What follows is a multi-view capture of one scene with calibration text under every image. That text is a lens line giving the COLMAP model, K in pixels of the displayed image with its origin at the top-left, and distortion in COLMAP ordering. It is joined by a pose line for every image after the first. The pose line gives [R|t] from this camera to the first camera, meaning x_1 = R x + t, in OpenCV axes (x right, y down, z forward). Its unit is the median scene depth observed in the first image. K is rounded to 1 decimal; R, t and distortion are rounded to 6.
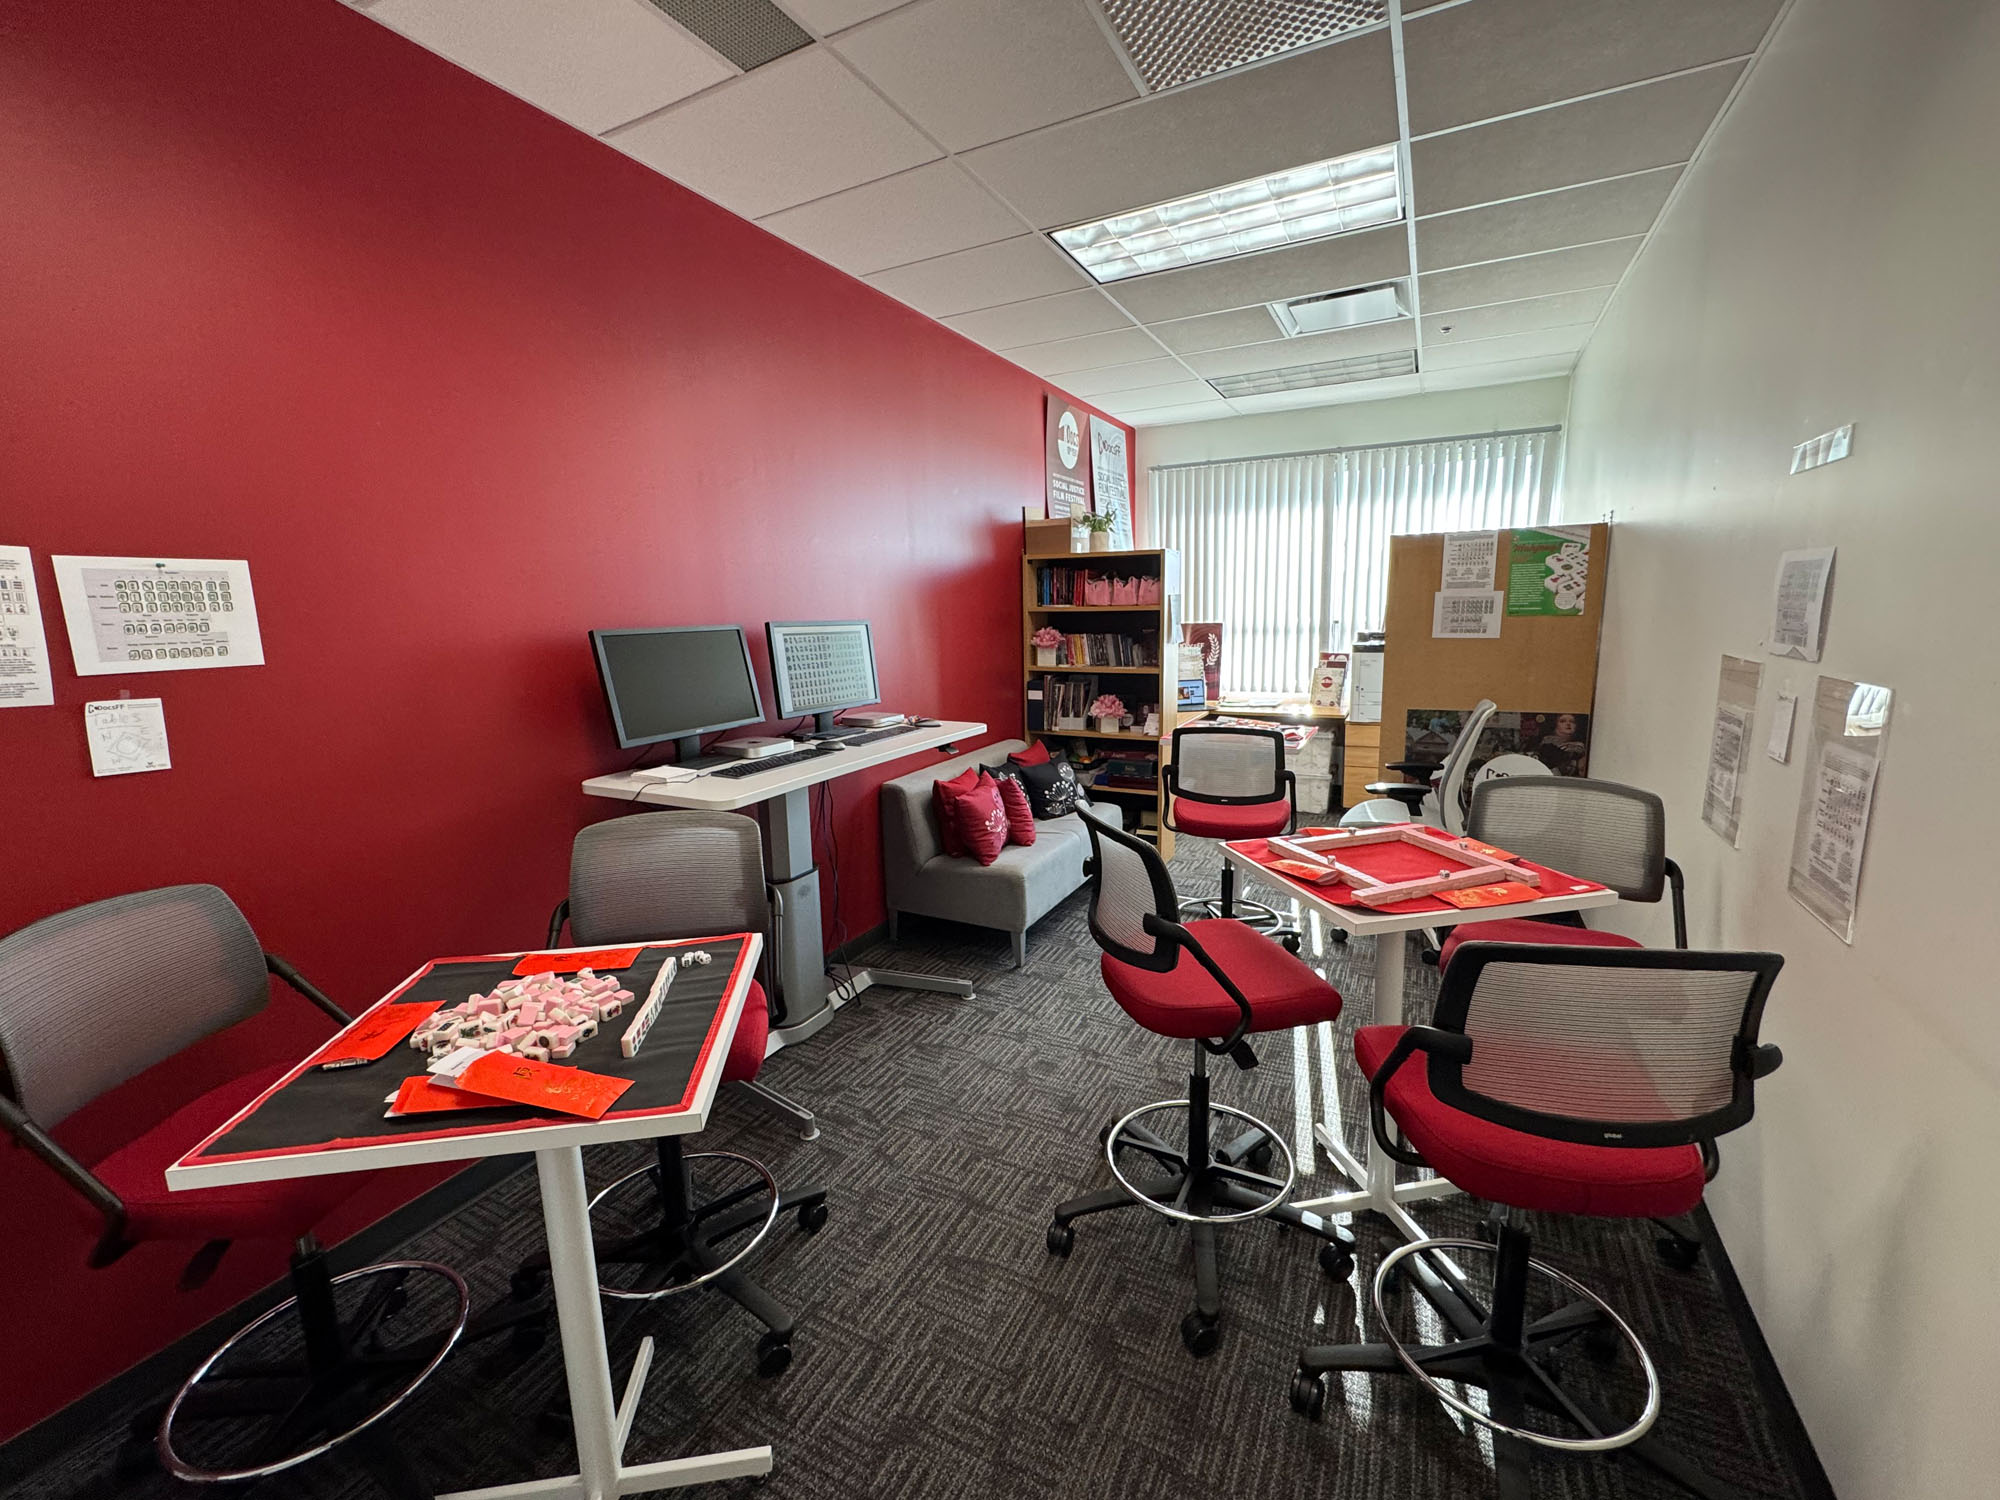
lens RADIAL K [[828.3, 0, 1001.2], [0, 828.3, 746.3], [0, 0, 1]] dist [-0.001386, 0.000098]
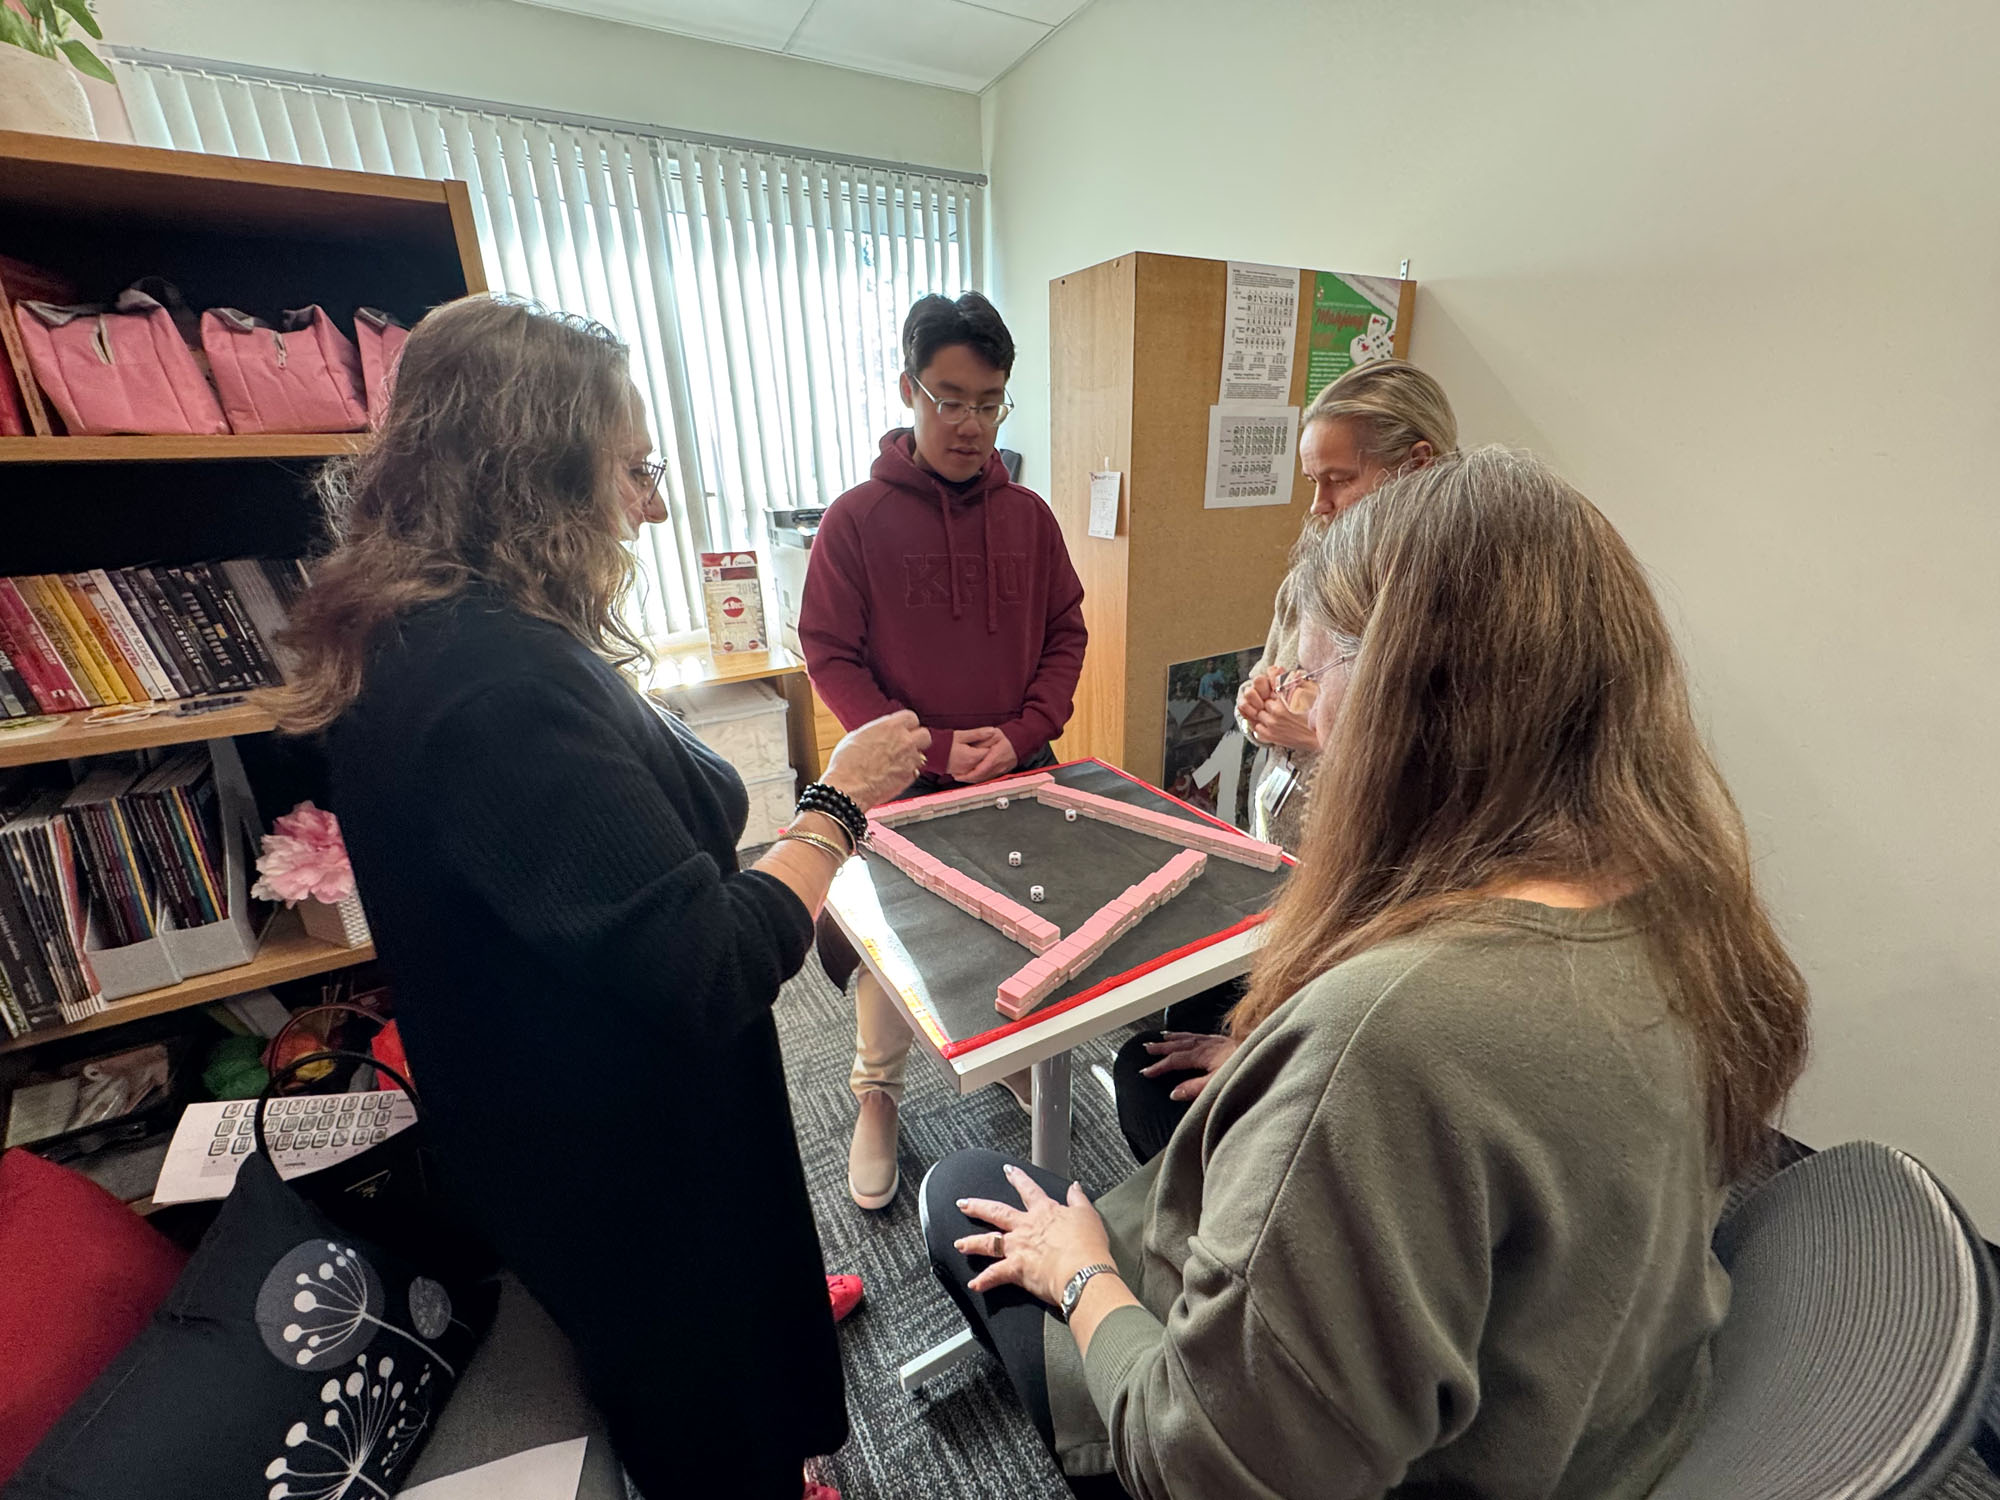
lens RADIAL K [[828.3, 0, 1032.7], [0, 828.3, 753.3], [0, 0, 1]] dist [-0.001386, 0.000098]
pose [[0.535741, -0.280786, 0.796330, 0.055682], [0.161577, 0.959754, 0.229706, -0.124153], [-0.828779, 0.005605, 0.559548, 0.834733]]
